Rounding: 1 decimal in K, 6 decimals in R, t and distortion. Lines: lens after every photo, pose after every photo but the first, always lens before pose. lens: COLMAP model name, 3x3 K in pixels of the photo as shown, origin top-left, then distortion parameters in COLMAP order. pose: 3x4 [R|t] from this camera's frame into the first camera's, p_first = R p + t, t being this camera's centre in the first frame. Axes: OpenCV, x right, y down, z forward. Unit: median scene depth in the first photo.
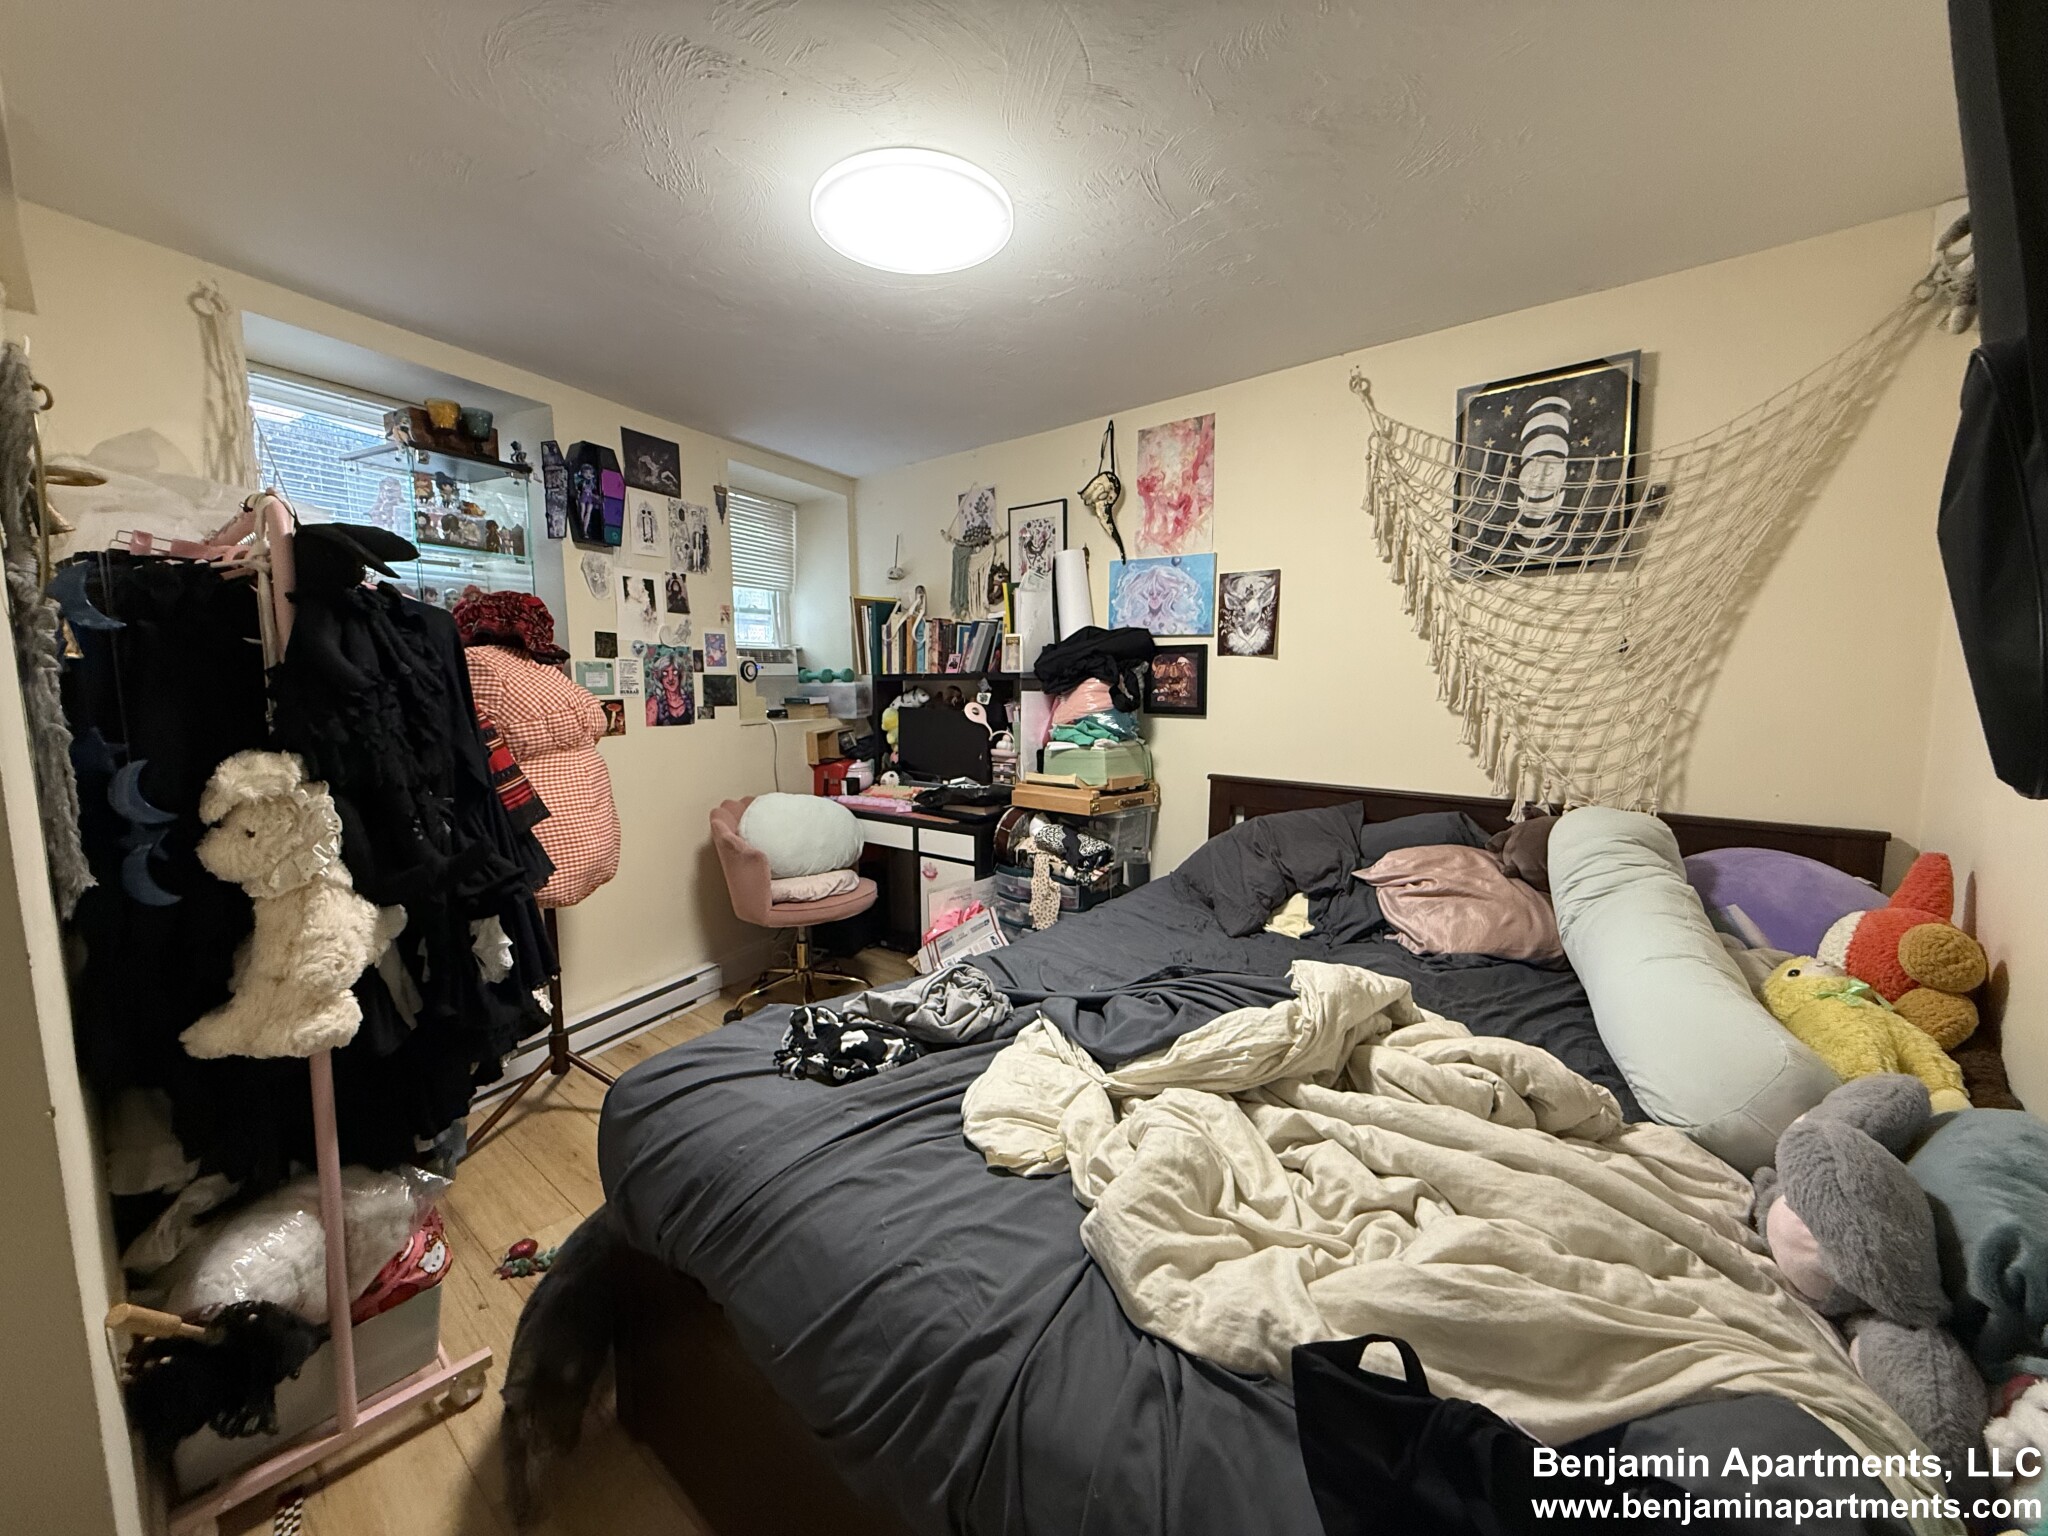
lens RADIAL K [[819.0, 0, 1016.4], [0, 819.0, 765.8], [0, 0, 1]] dist [0.000132, 0.000431]
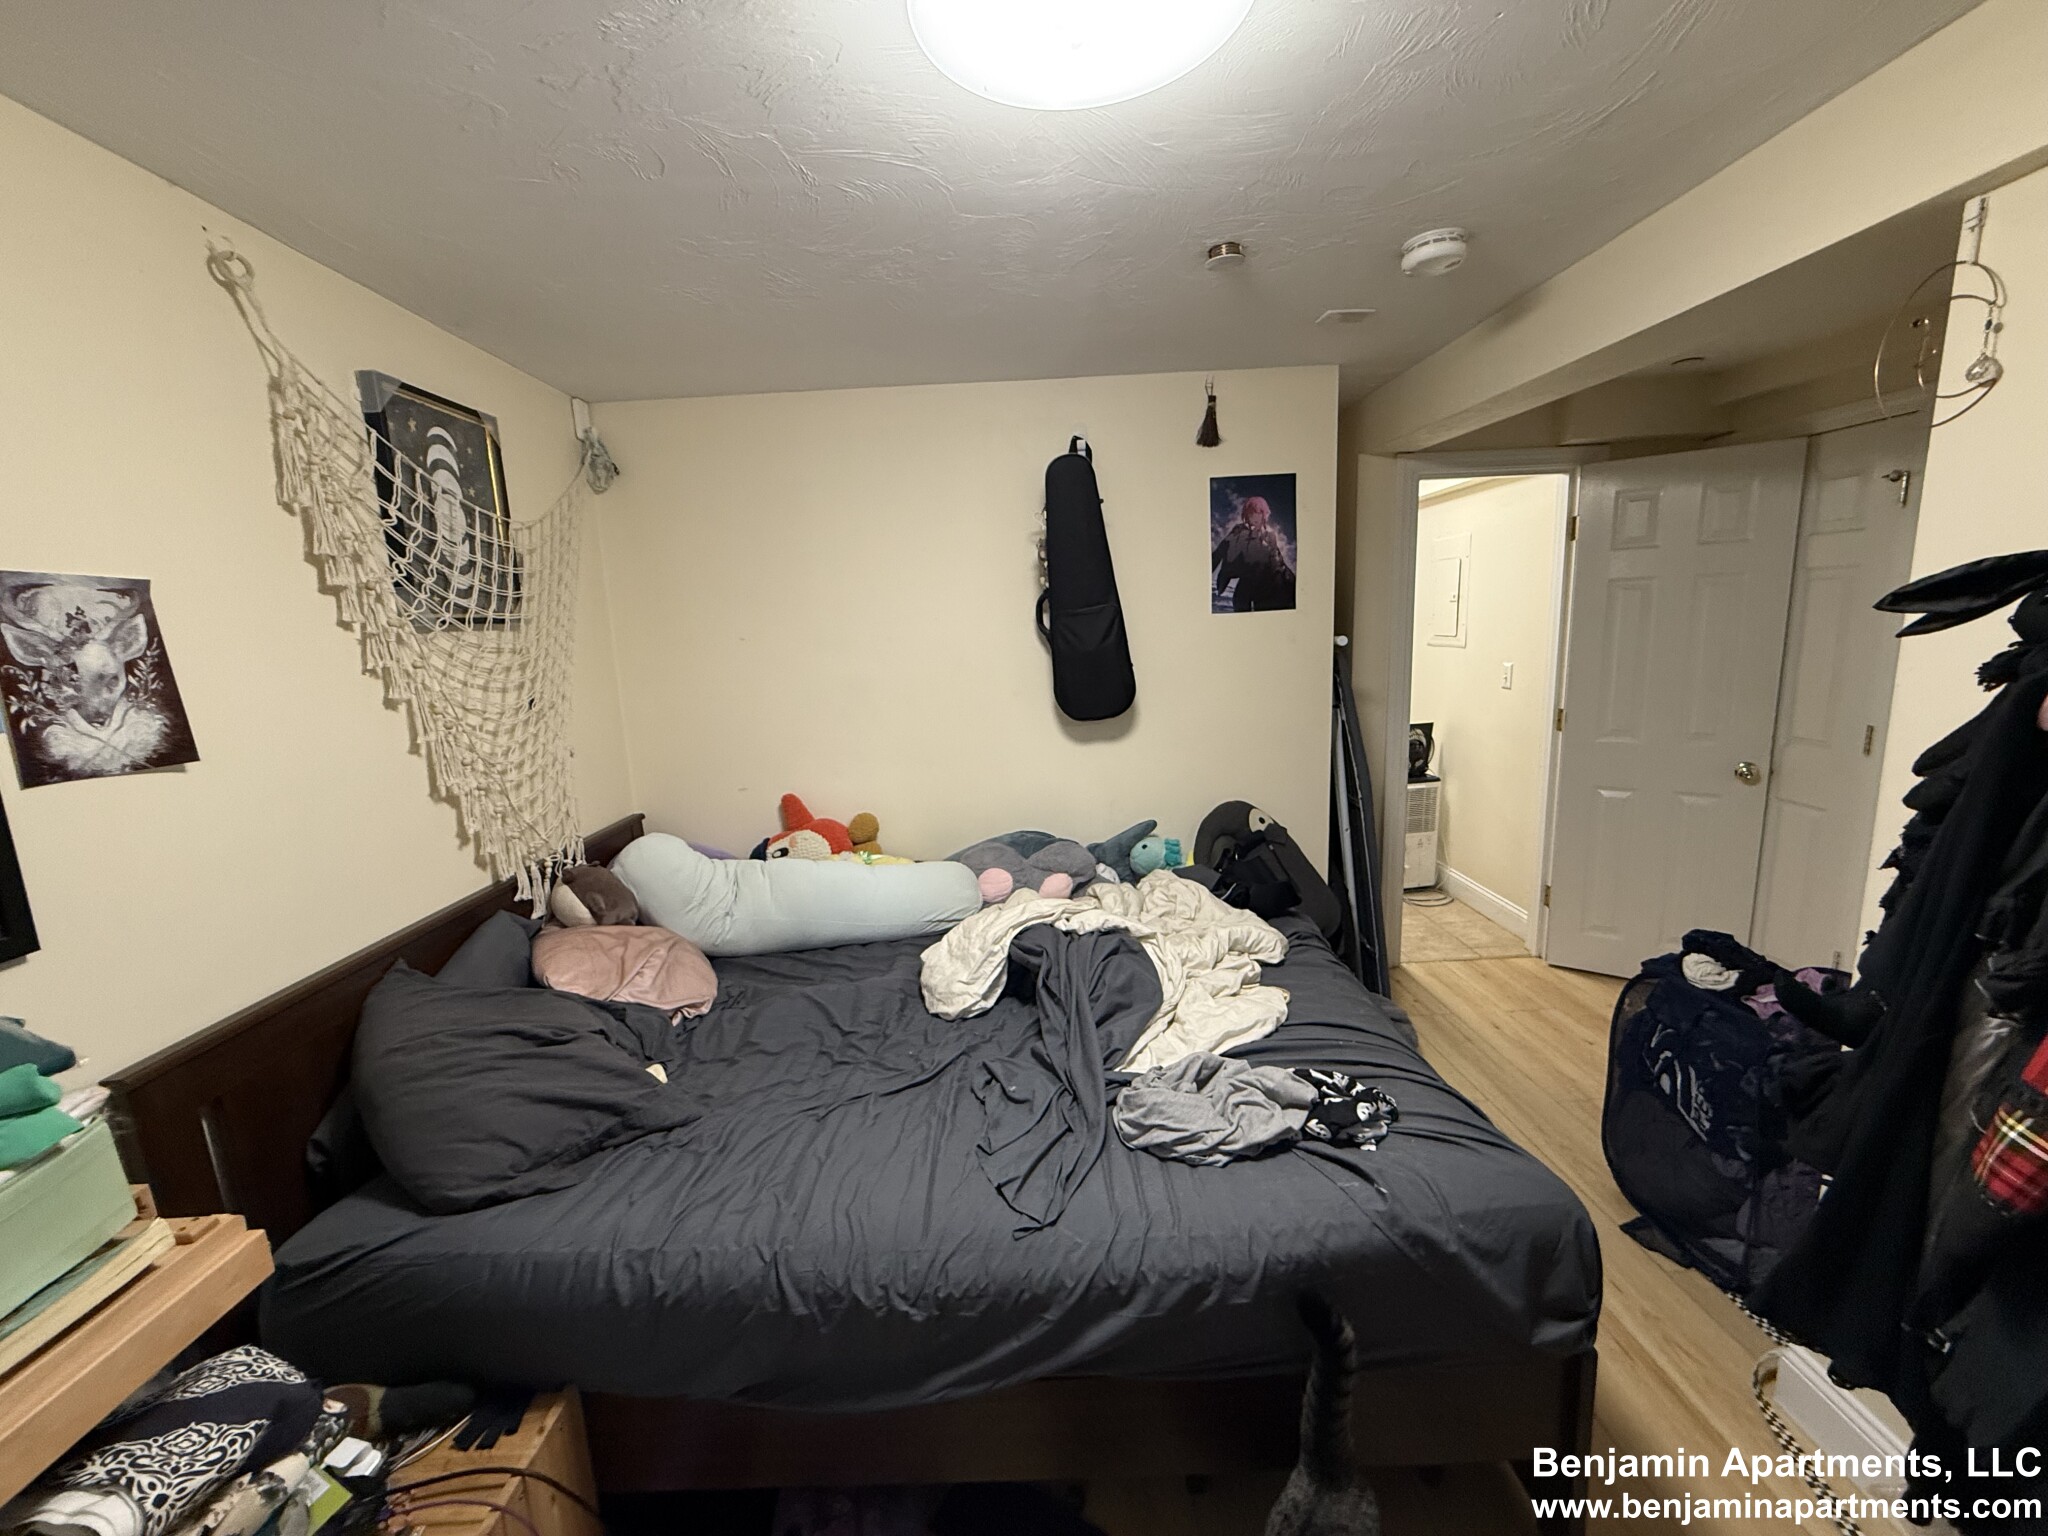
lens RADIAL K [[819.0, 0, 1016.4], [0, 819.0, 765.8], [0, 0, 1]] dist [0.000132, 0.000431]
pose [[-0.659100, -0.093591, 0.746209, -0.417904], [0.131213, 0.962697, 0.236639, -0.216460], [-0.740520, 0.253881, -0.622233, 1.116304]]
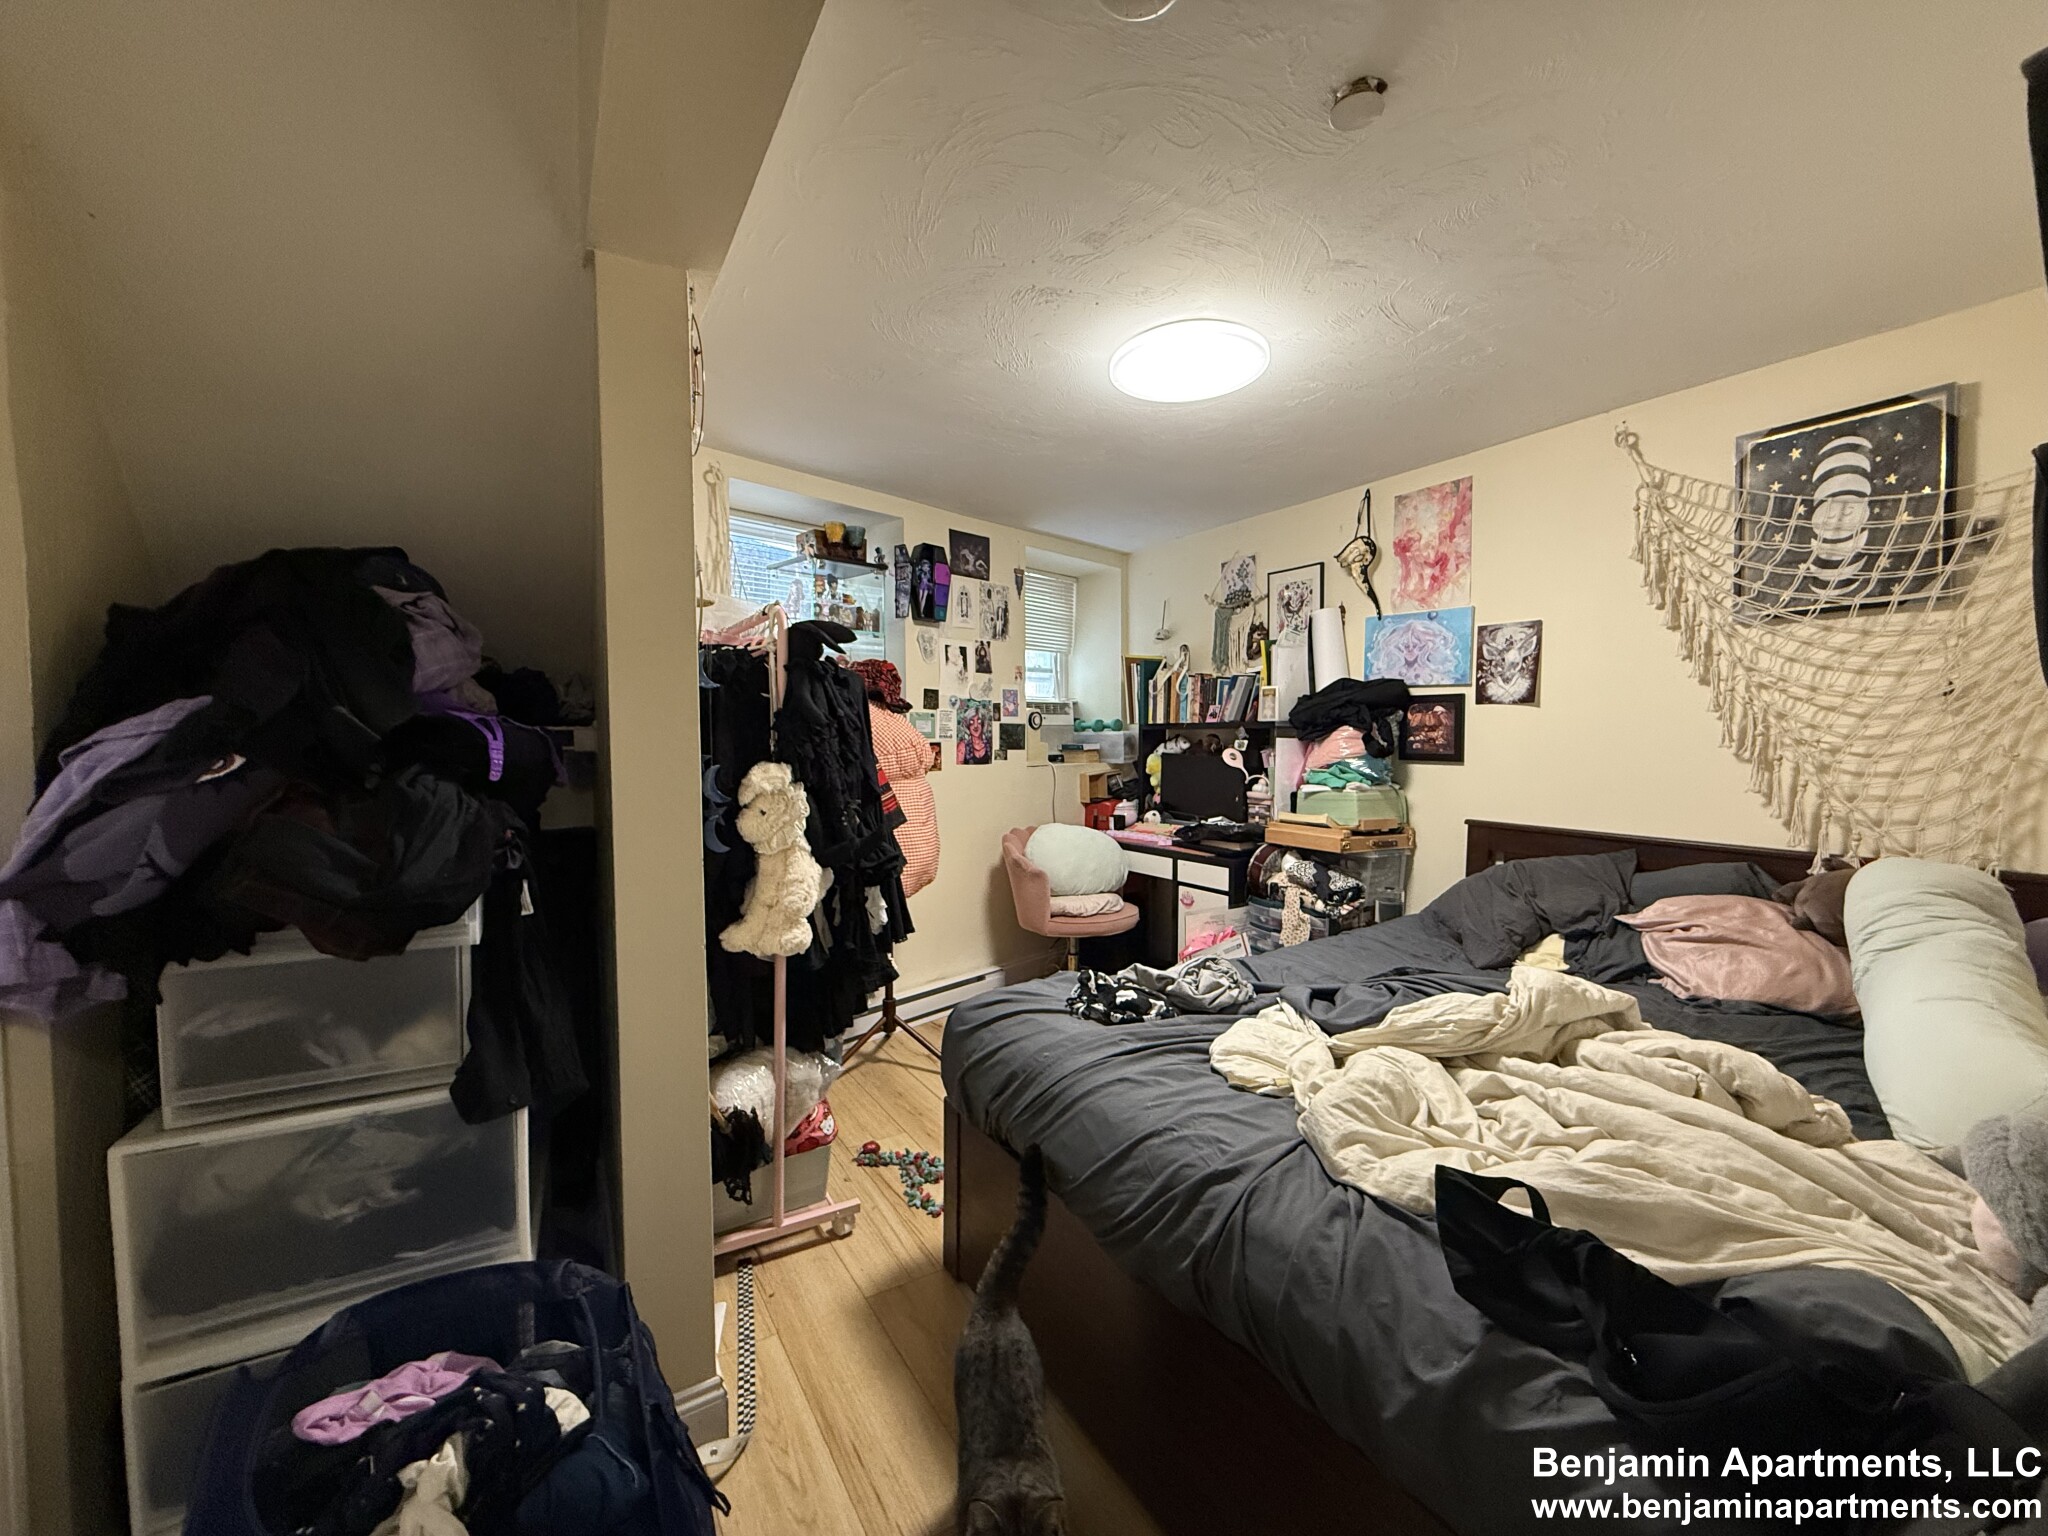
lens RADIAL K [[819.0, 0, 1016.4], [0, 819.0, 765.8], [0, 0, 1]] dist [0.000132, 0.000431]
pose [[0.951186, 0.016585, -0.308173, 0.018327], [-0.037252, 0.997424, -0.061301, 0.034595], [0.306363, 0.069789, 0.949353, -0.189498]]
